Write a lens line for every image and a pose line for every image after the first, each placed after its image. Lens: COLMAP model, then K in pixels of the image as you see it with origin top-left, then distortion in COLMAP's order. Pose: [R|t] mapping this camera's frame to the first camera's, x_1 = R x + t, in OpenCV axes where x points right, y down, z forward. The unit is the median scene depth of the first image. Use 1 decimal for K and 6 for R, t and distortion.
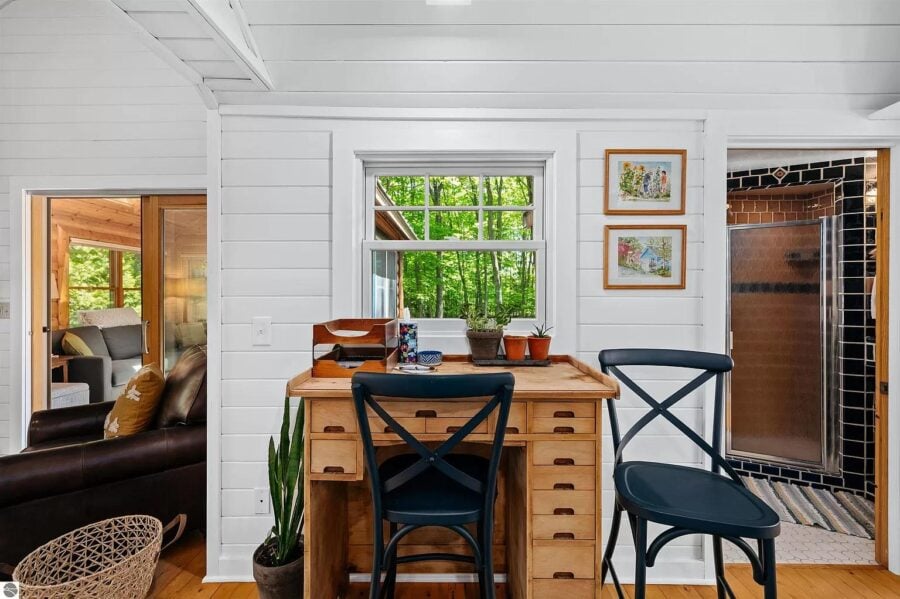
lens RADIAL K [[381.7, 0, 450.2], [0, 381.7, 295.7], [0, 0, 1]] dist [0.002649, 0.000362]
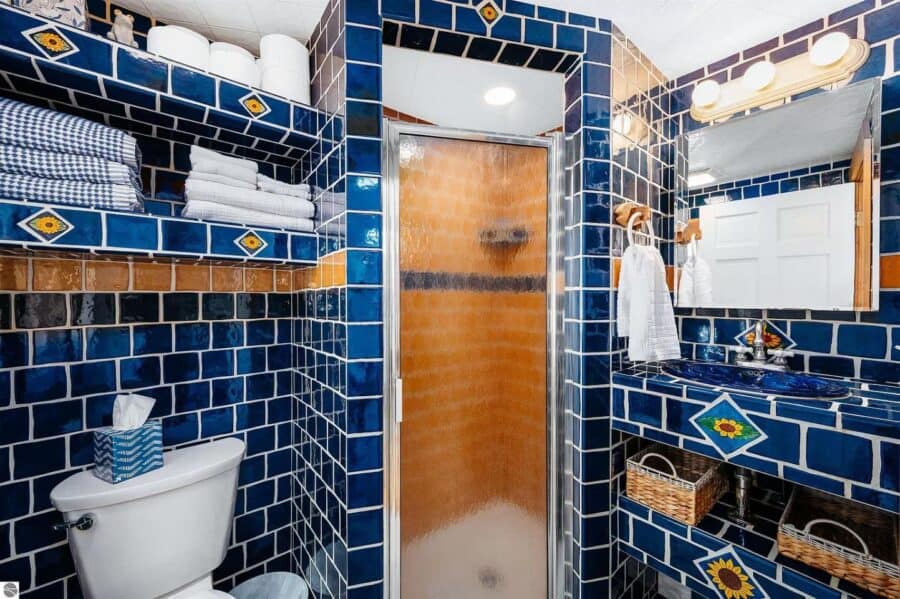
lens RADIAL K [[350.1, 0, 449.9], [0, 350.1, 300.0], [0, 0, 1]] dist [0.000047, 0.000001]
pose [[0.770248, -0.002830, 0.637738, 0.594875], [-0.001331, 0.999981, 0.006046, 0.006971], [-0.637743, -0.005505, 0.770229, 0.749113]]
